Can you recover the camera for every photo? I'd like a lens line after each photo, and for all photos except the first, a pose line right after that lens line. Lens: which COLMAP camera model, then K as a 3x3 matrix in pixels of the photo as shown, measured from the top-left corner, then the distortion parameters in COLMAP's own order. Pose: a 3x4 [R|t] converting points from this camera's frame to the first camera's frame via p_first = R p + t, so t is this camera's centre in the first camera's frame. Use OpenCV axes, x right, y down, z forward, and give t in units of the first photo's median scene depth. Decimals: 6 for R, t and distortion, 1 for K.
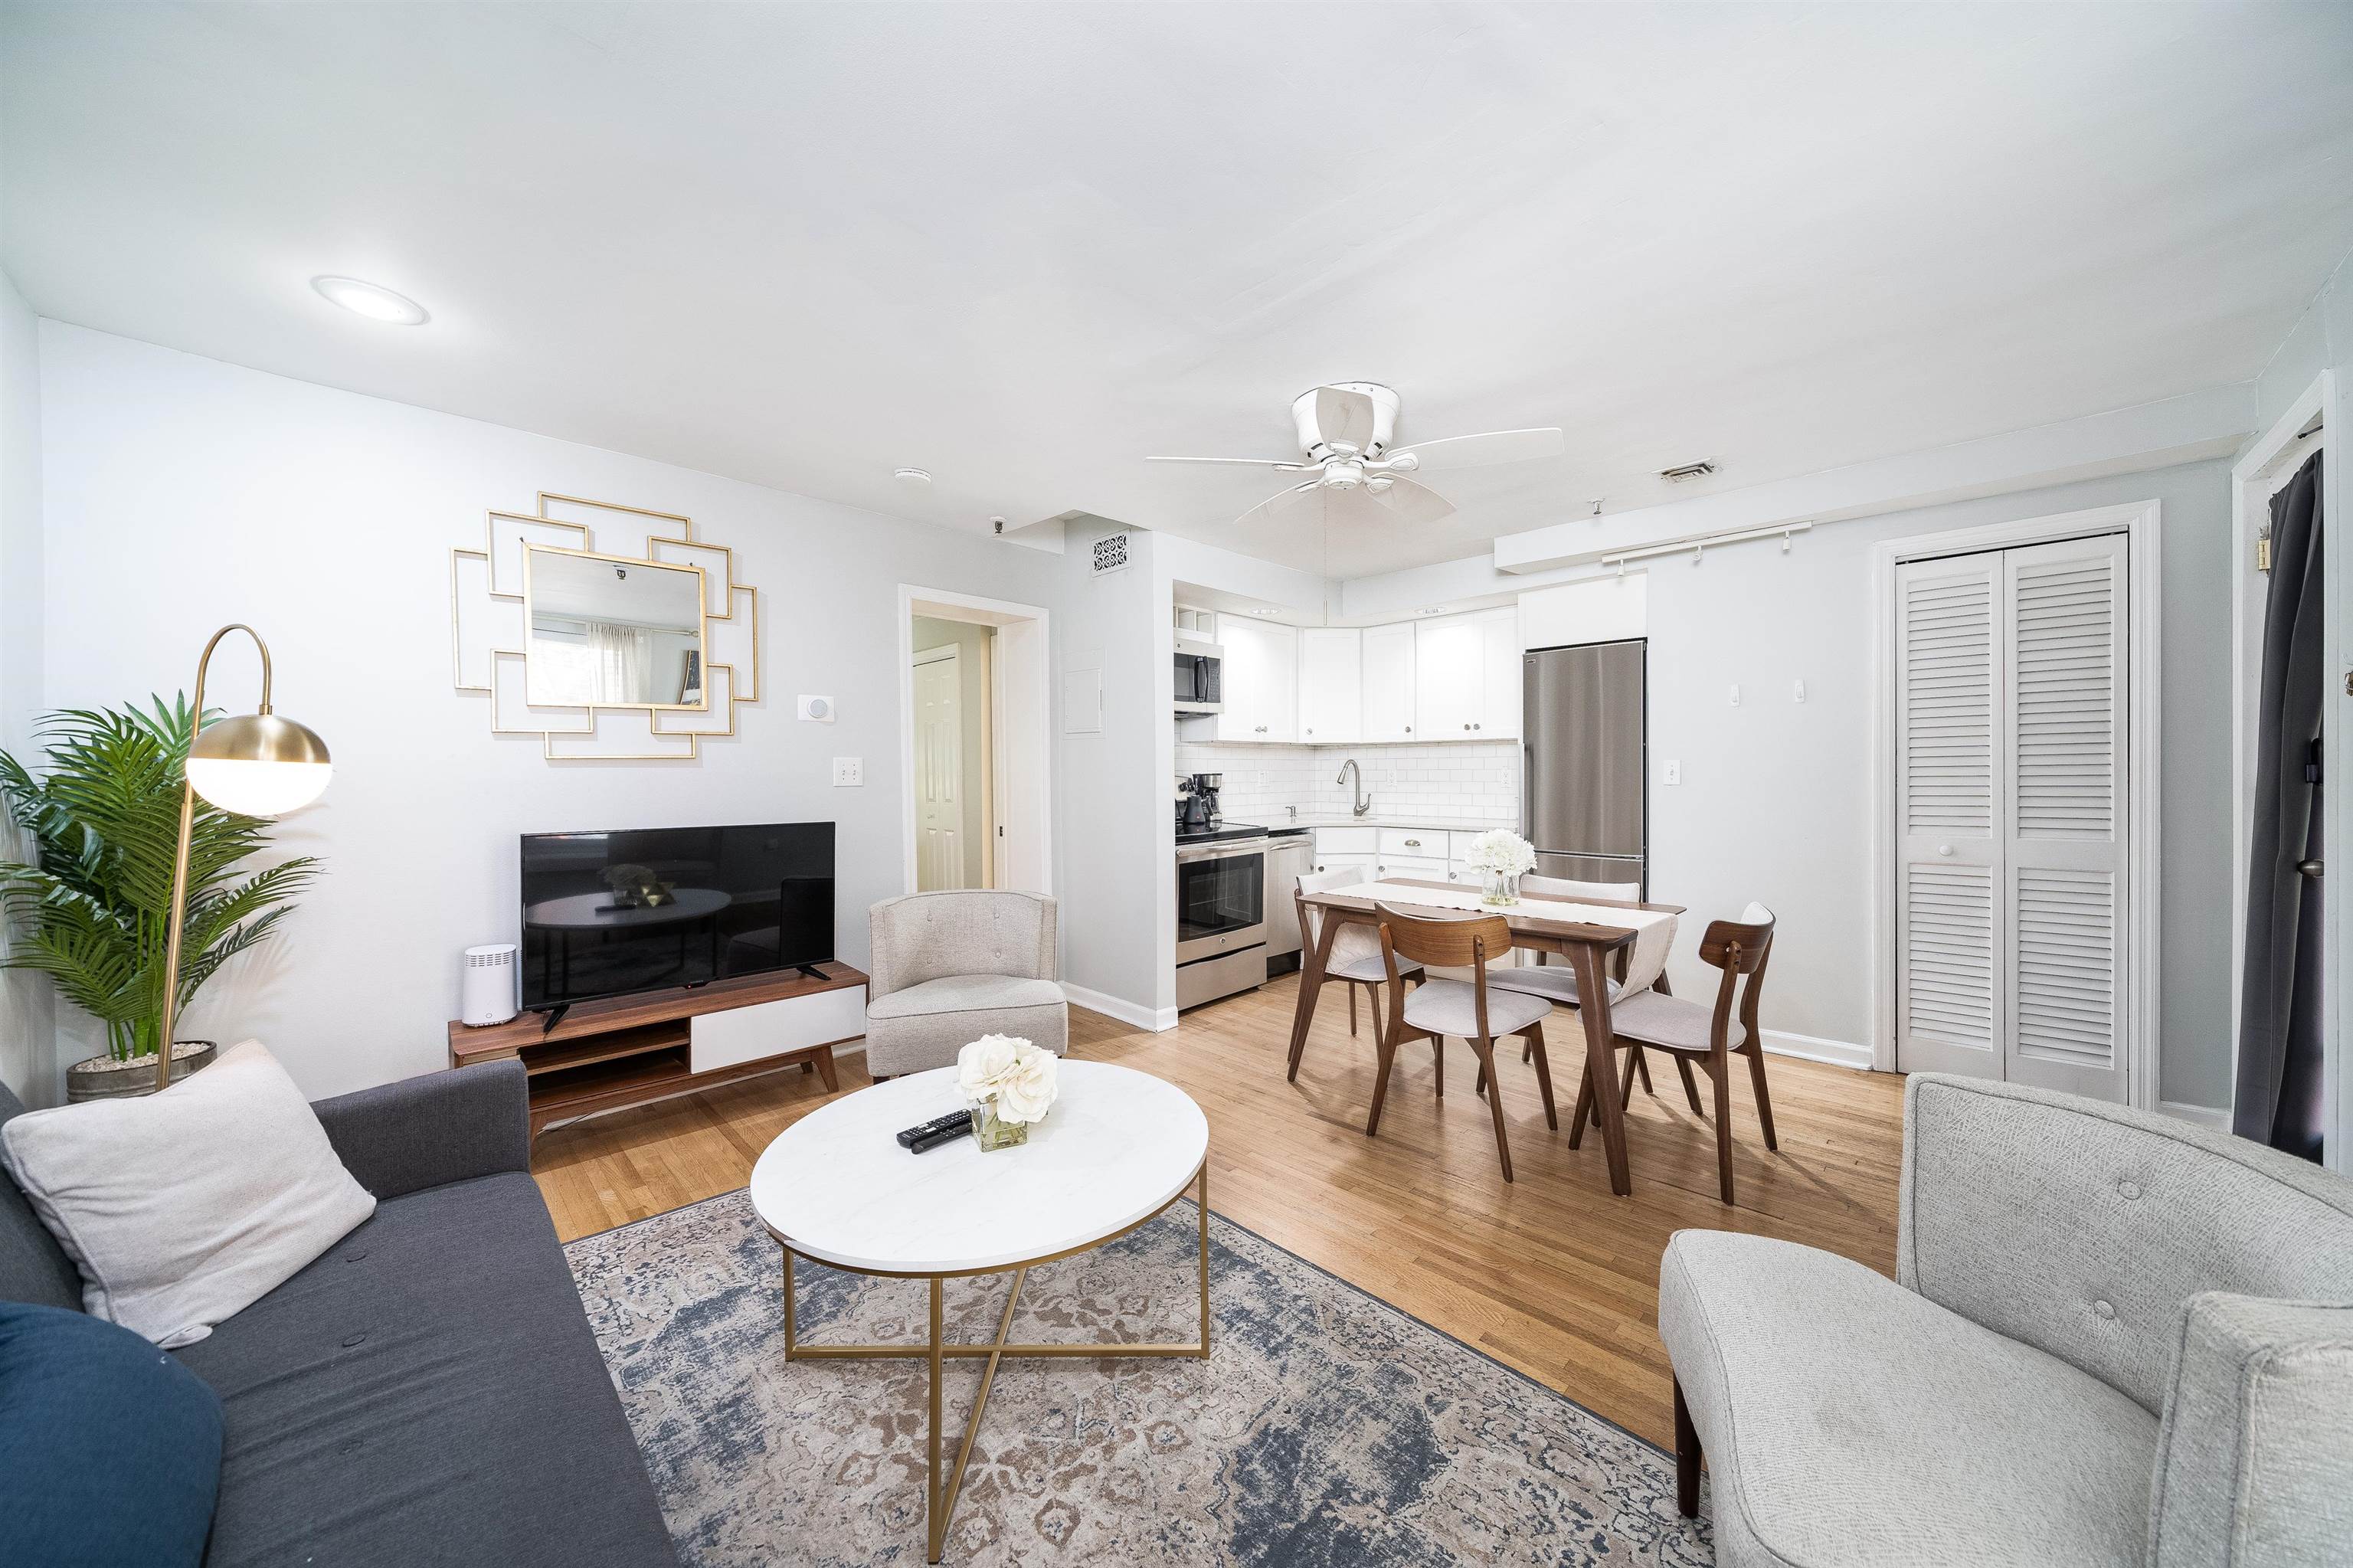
lens RADIAL K [[816.9, 0, 1178.7], [0, 816.9, 784.5], [0, 0, 1]] dist [-0.006301, -0.000184]
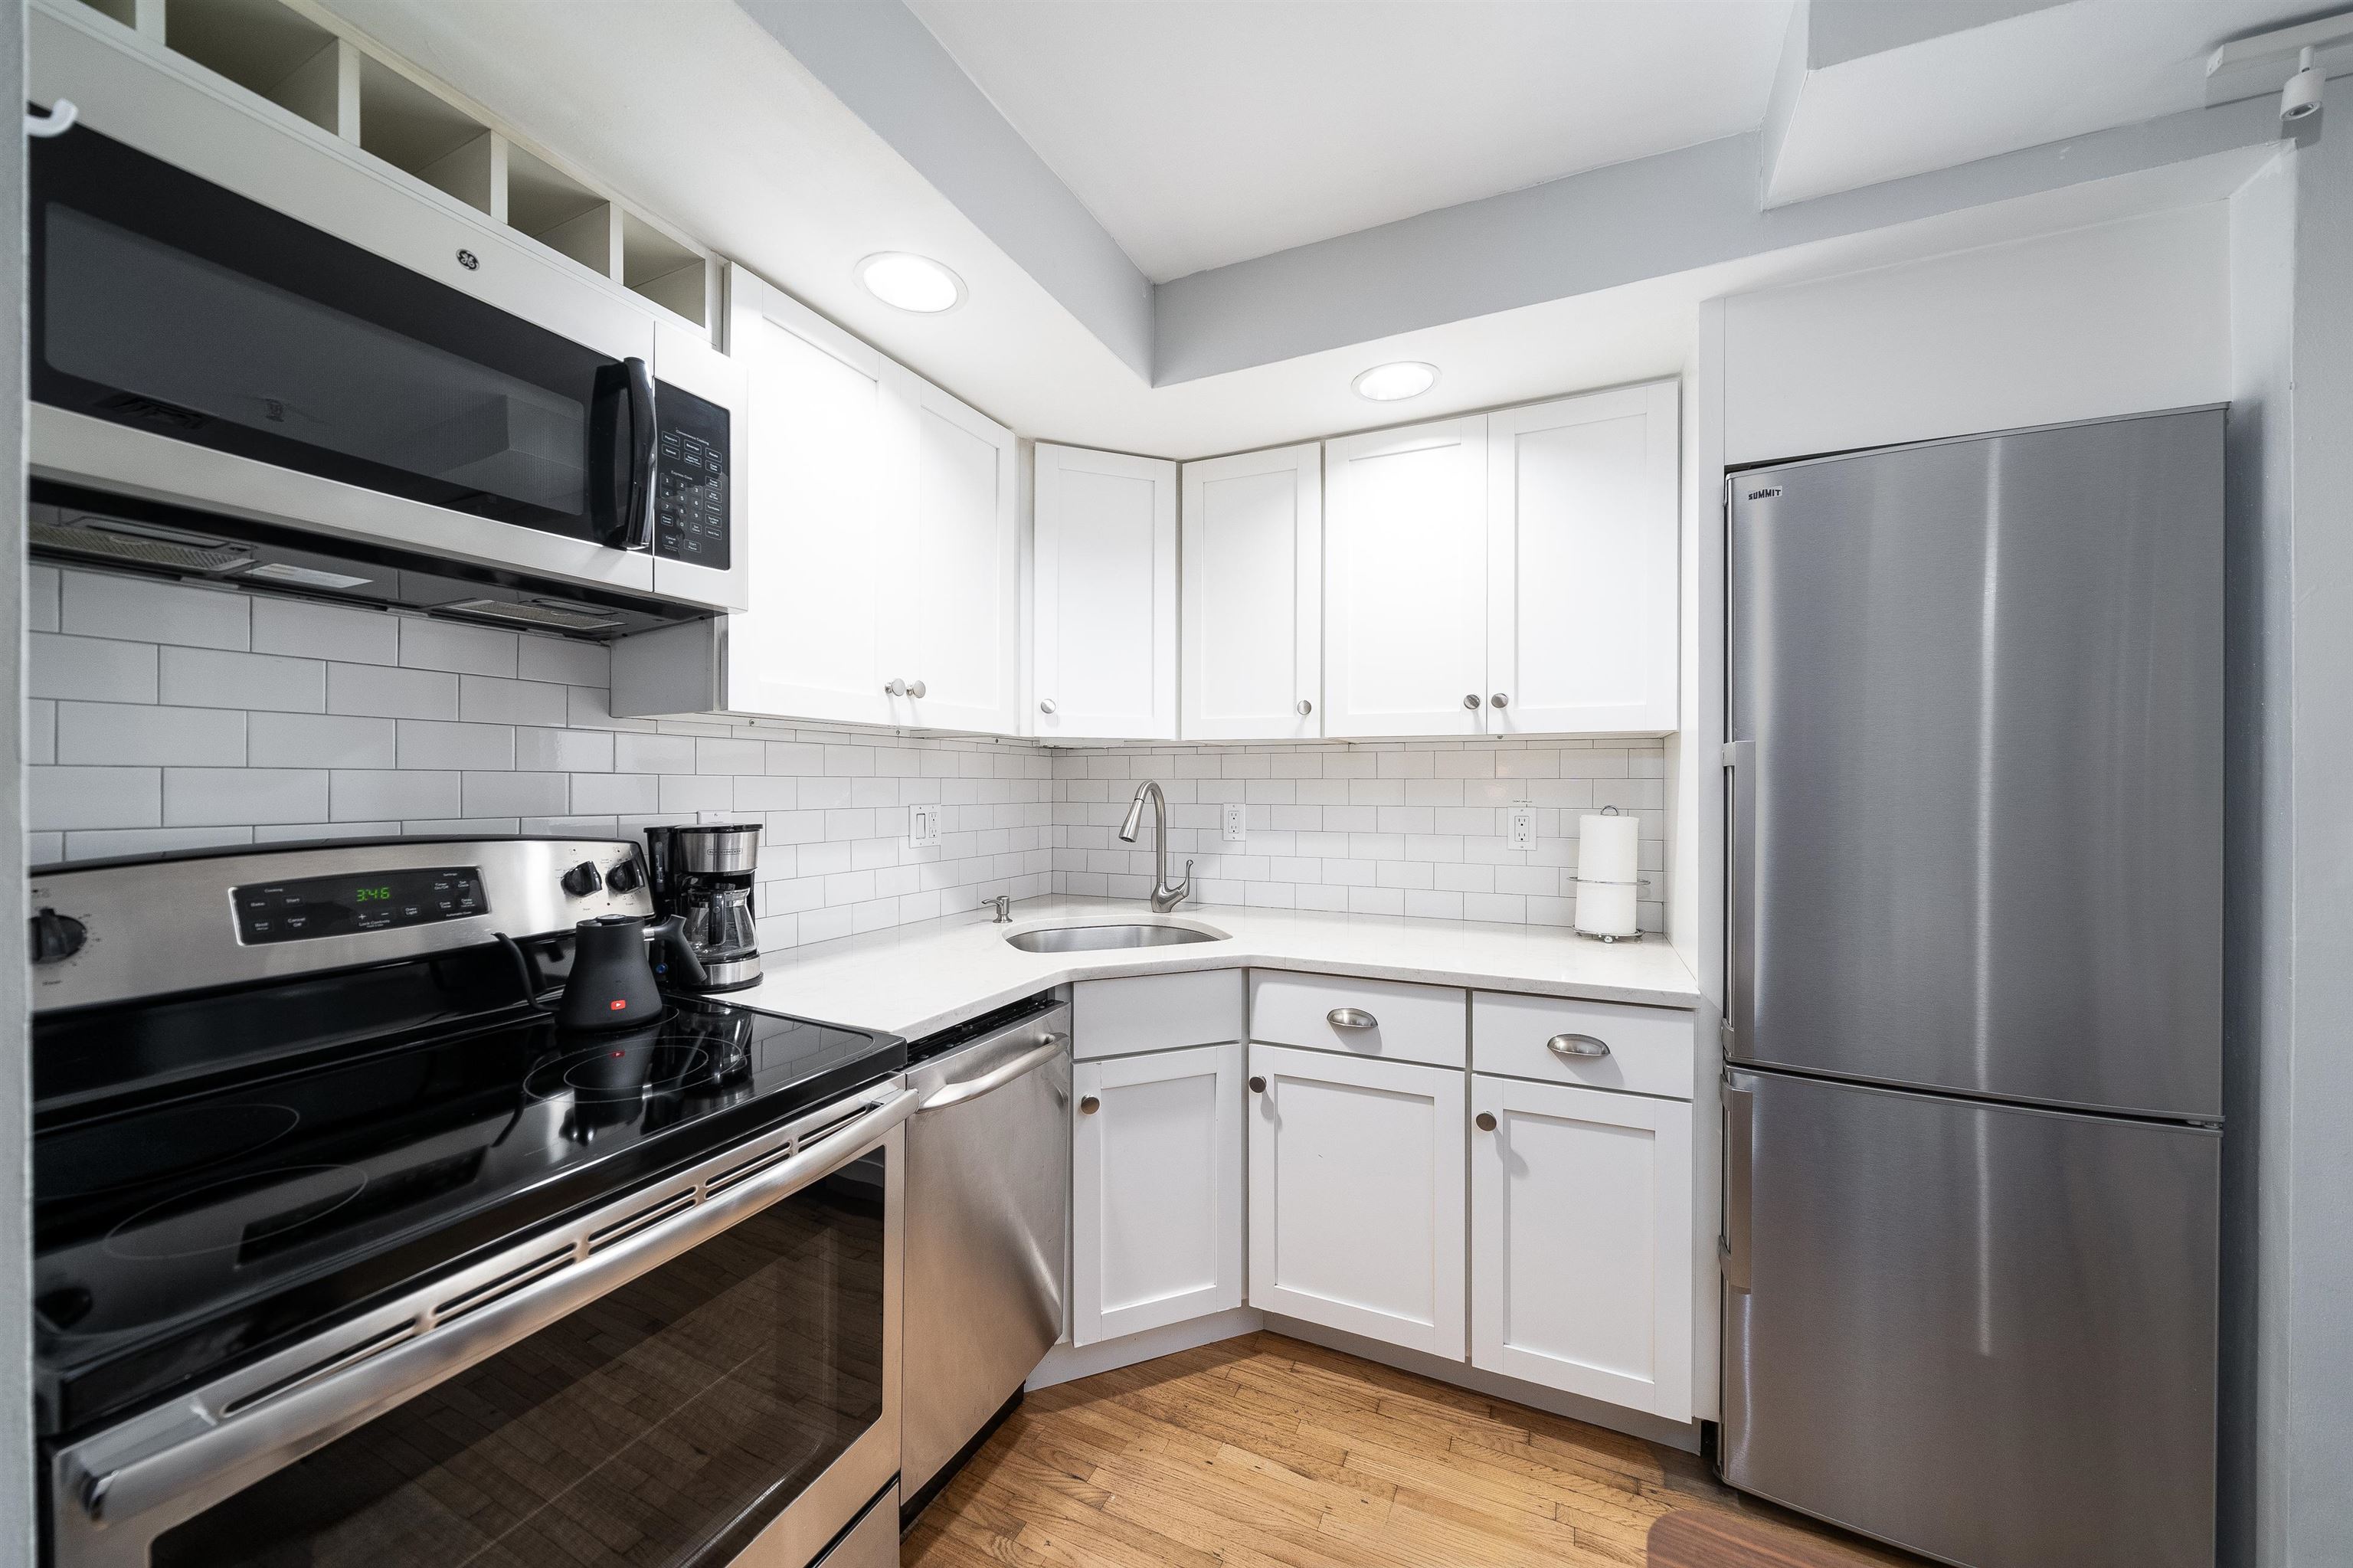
lens RADIAL K [[816.9, 0, 1170.2], [0, 816.9, 773.9], [0, 0, 1]] dist [-0.006301, -0.000184]
pose [[0.943779, 0.014820, 0.330244, 0.176853], [-0.009091, 0.999780, -0.018887, -0.053309], [-0.330452, 0.014823, 0.943707, 1.262576]]
